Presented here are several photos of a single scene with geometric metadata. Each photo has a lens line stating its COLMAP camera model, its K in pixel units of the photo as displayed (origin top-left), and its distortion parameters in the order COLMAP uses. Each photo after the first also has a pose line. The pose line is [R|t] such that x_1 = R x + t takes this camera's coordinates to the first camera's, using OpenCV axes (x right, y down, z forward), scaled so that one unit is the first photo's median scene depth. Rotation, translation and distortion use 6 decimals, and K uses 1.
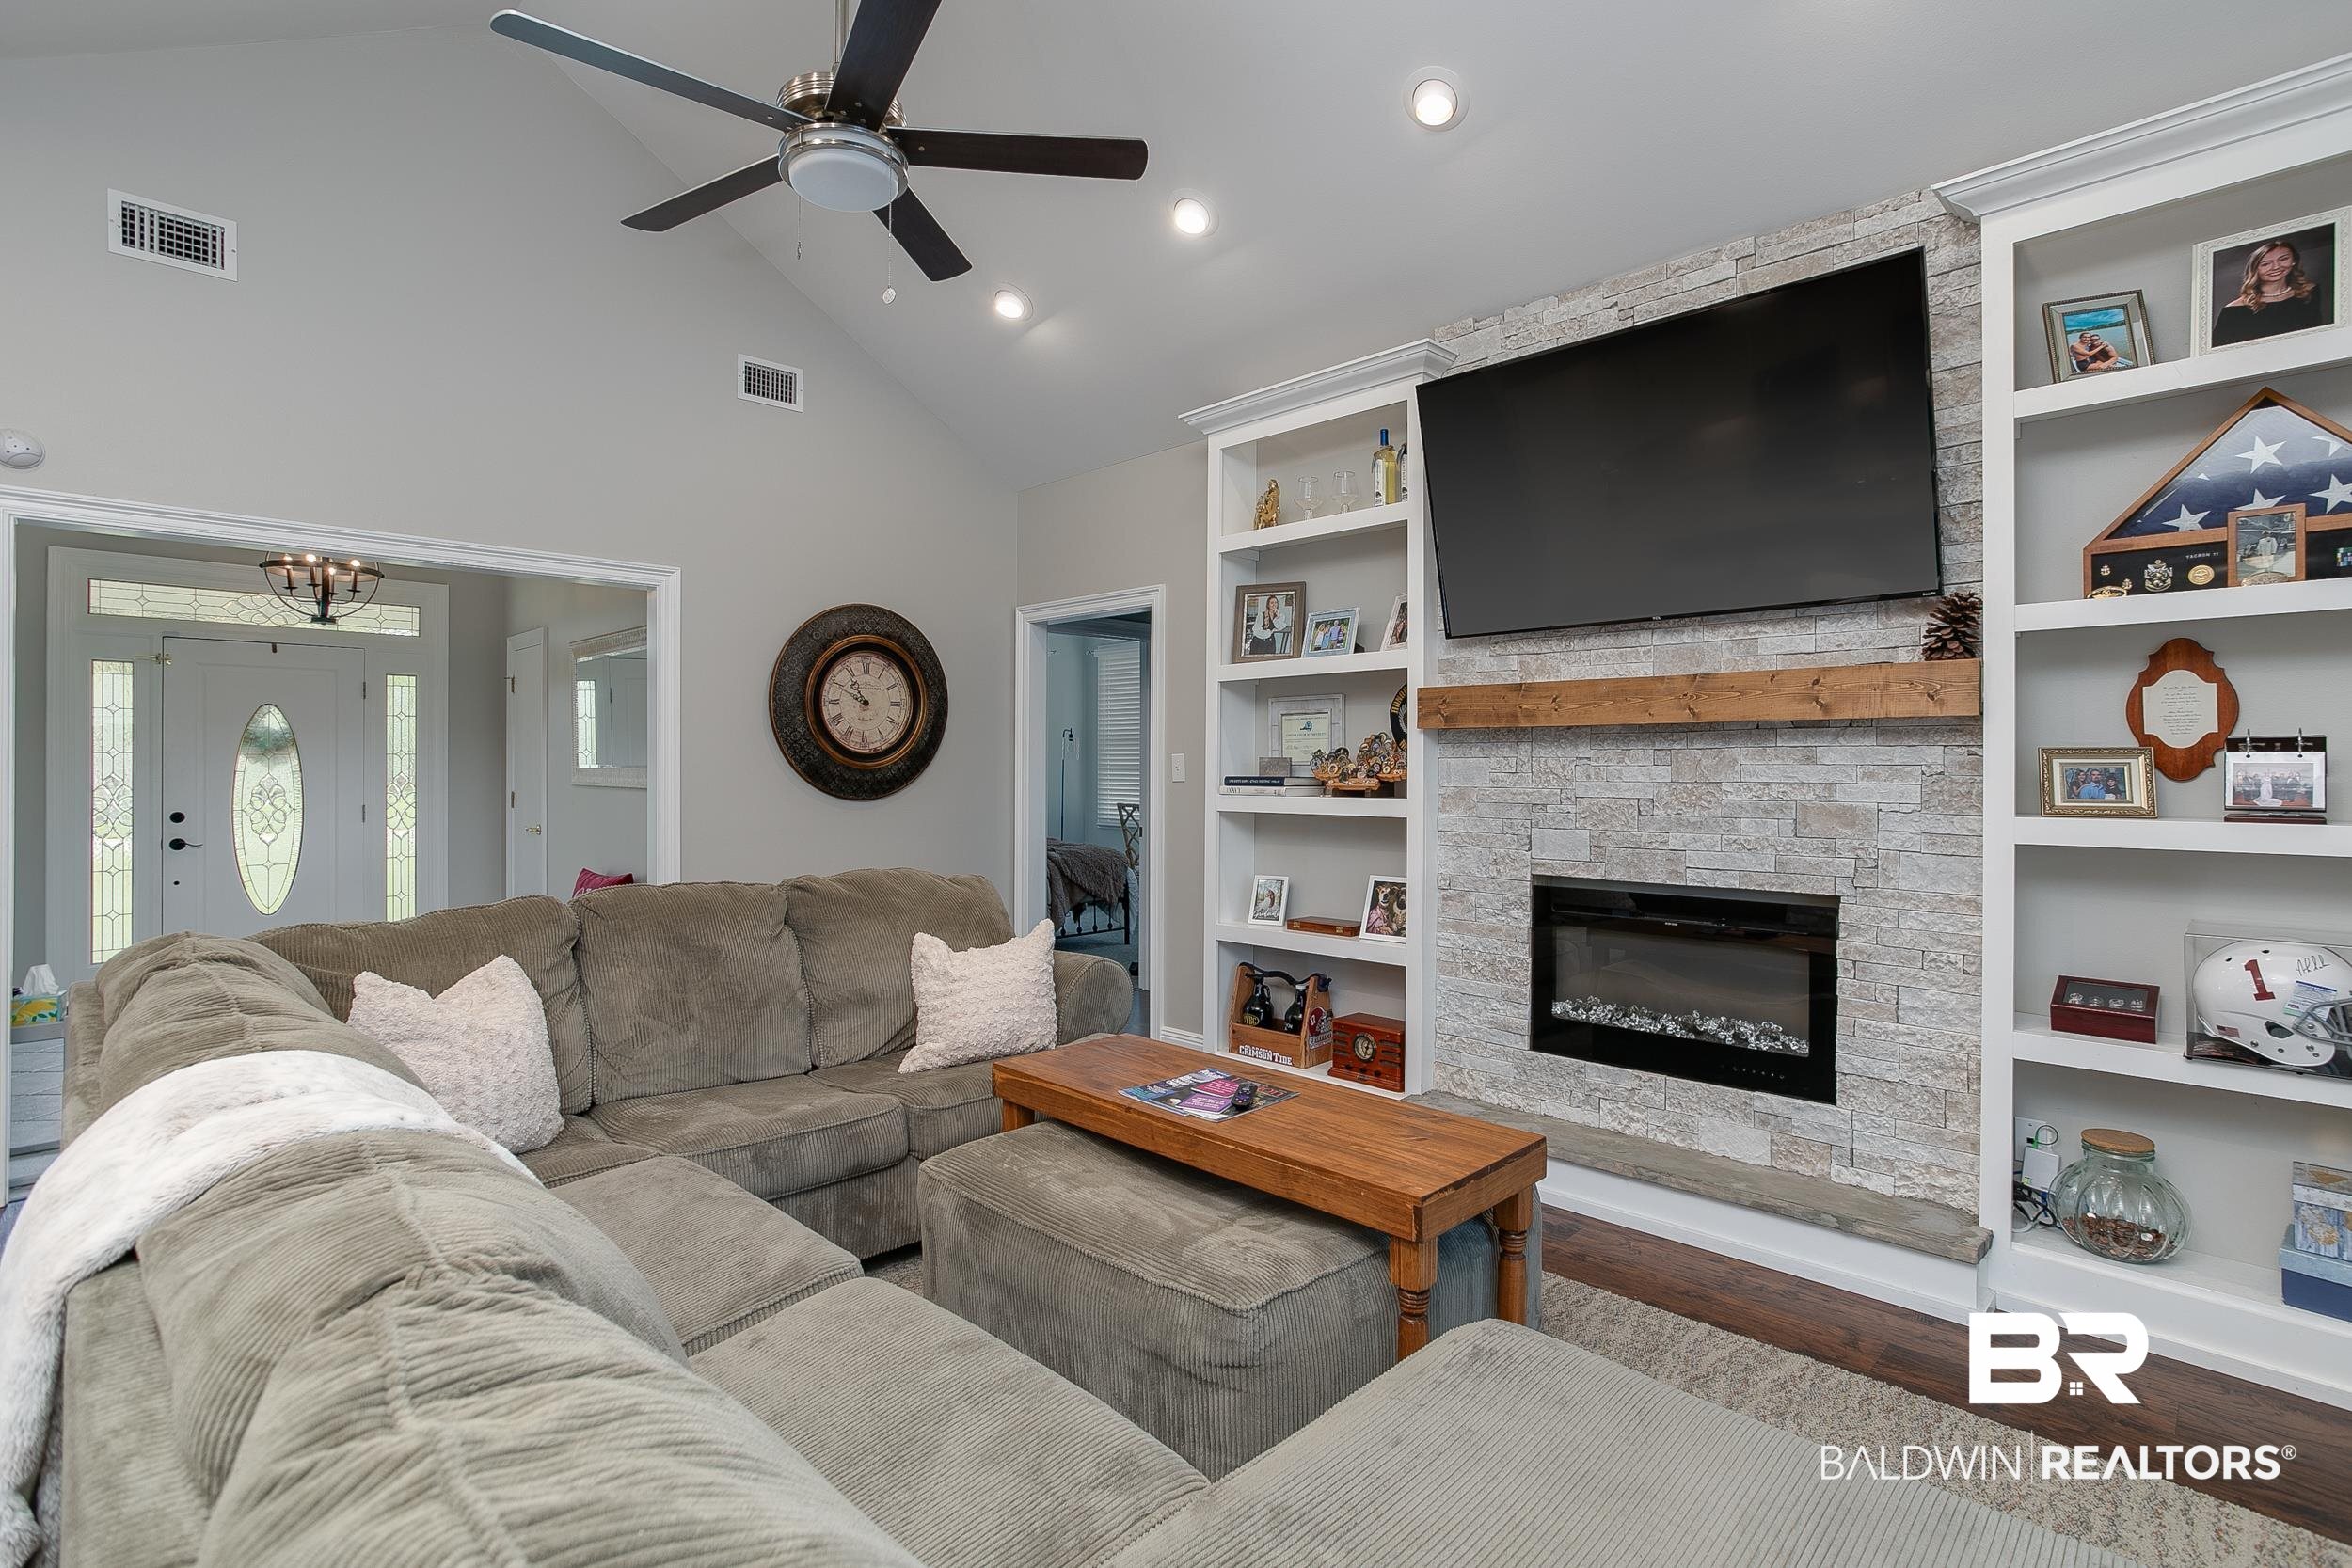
lens RADIAL K [[1130.4, 0, 1202.8], [0, 1130.4, 763.0], [0, 0, 1]] dist [-0.053949, 0.031988]
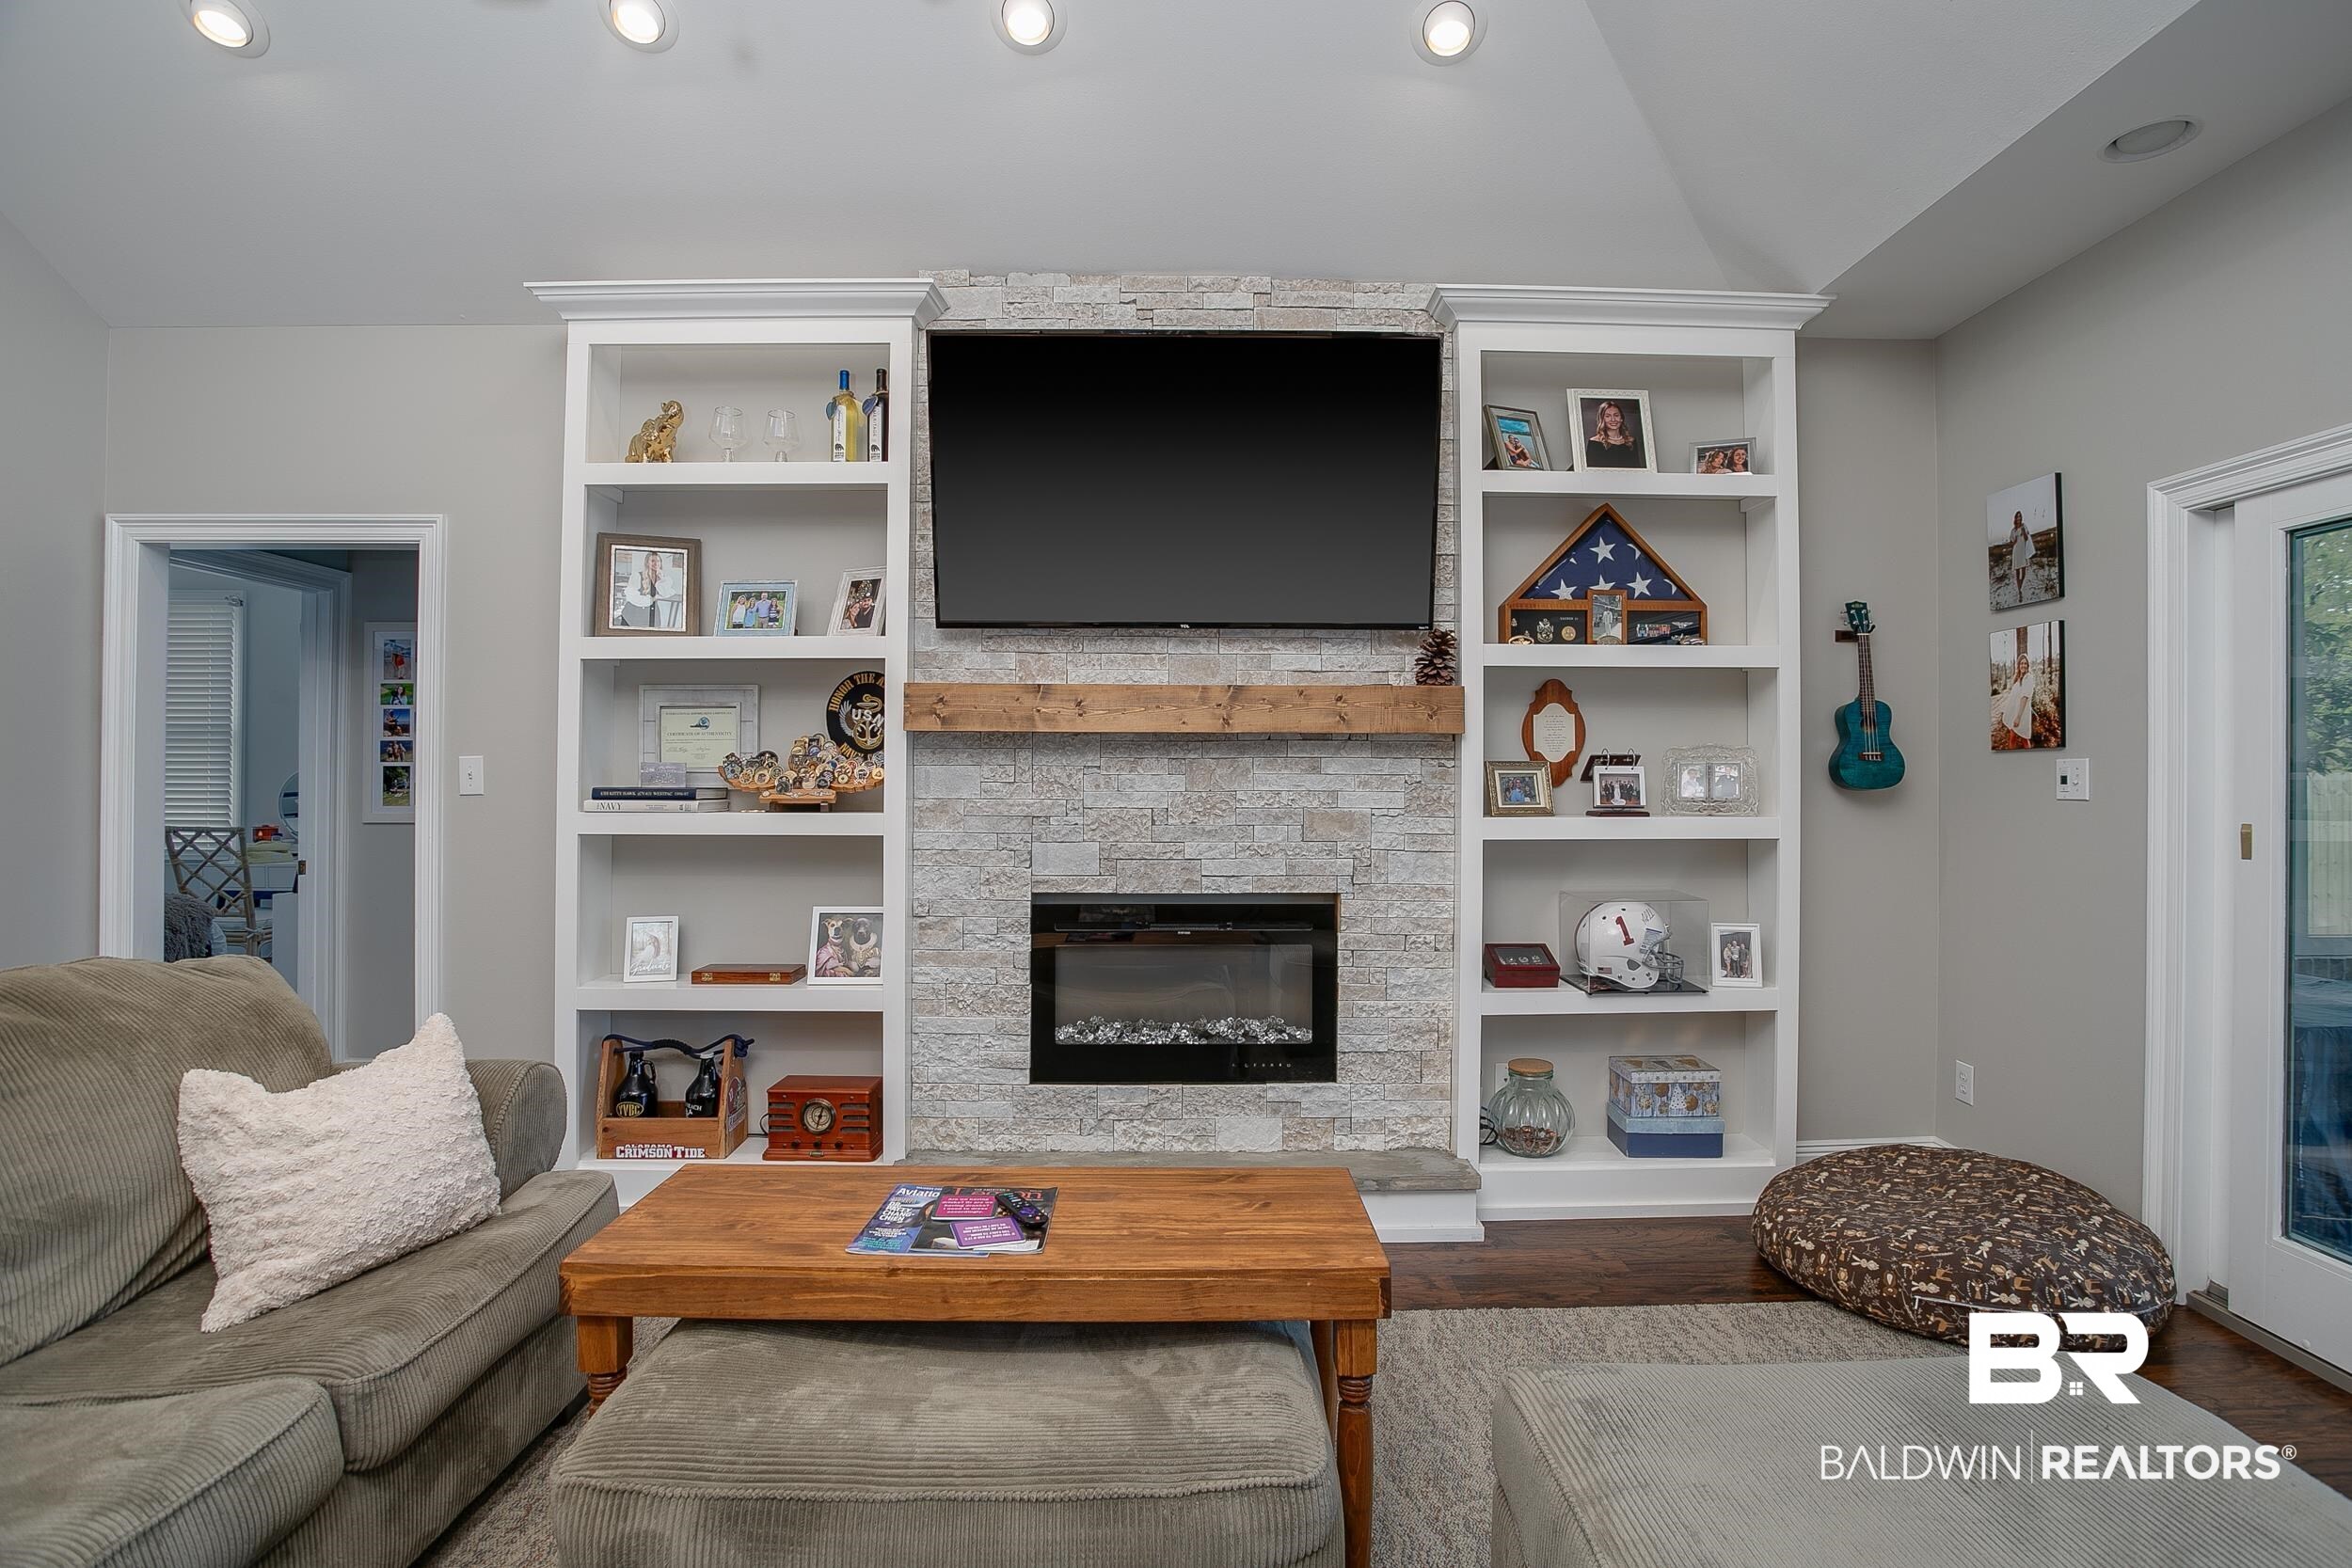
lens RADIAL K [[1146.6, 0, 1208.2], [0, 1146.6, 770.7], [0, 0, 1]] dist [-0.070103, 0.029468]
pose [[0.701562, 0.004676, 0.712593, -0.316516], [-0.004271, 0.999988, -0.002357, 0.001077], [-0.712595, -0.001390, 0.701574, 0.281969]]
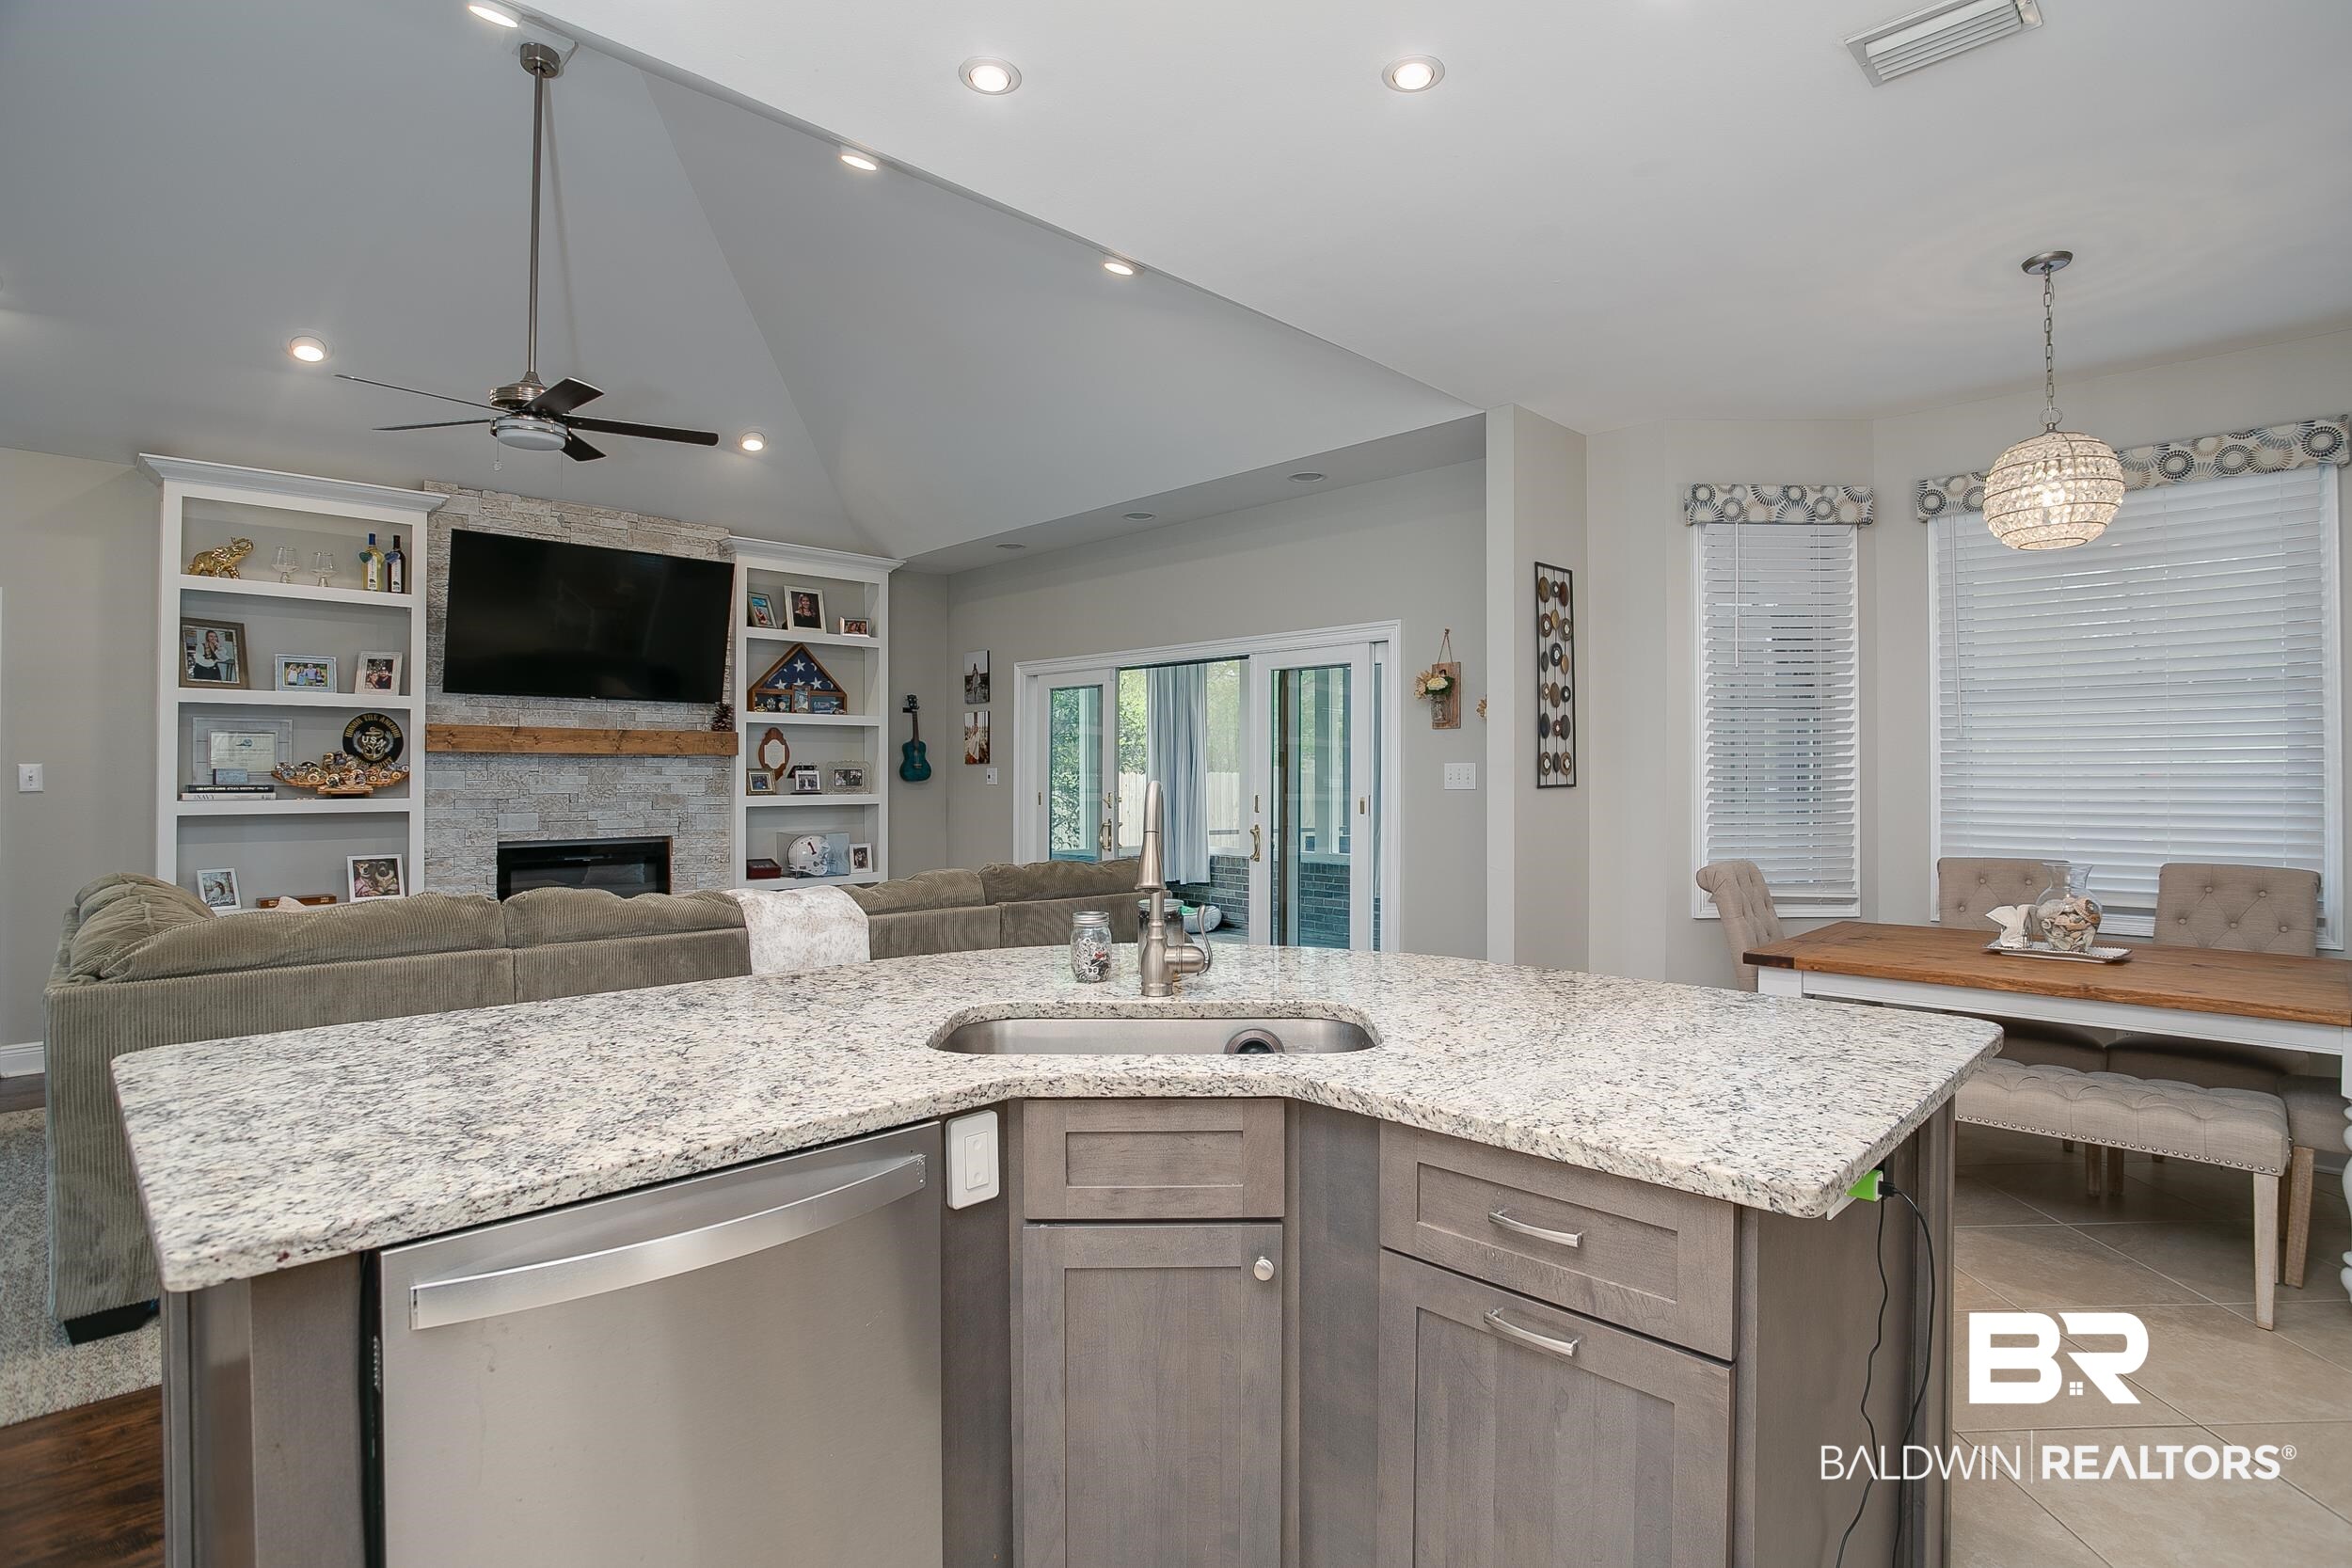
lens RADIAL K [[1146.6, 0, 1208.2], [0, 1146.6, 770.7], [0, 0, 1]] dist [-0.070103, 0.029468]
pose [[0.004182, 0.002923, 0.999987, -1.554503], [-0.002222, 0.999993, -0.002914, -0.002999], [-0.999989, -0.002210, 0.004189, -0.051233]]
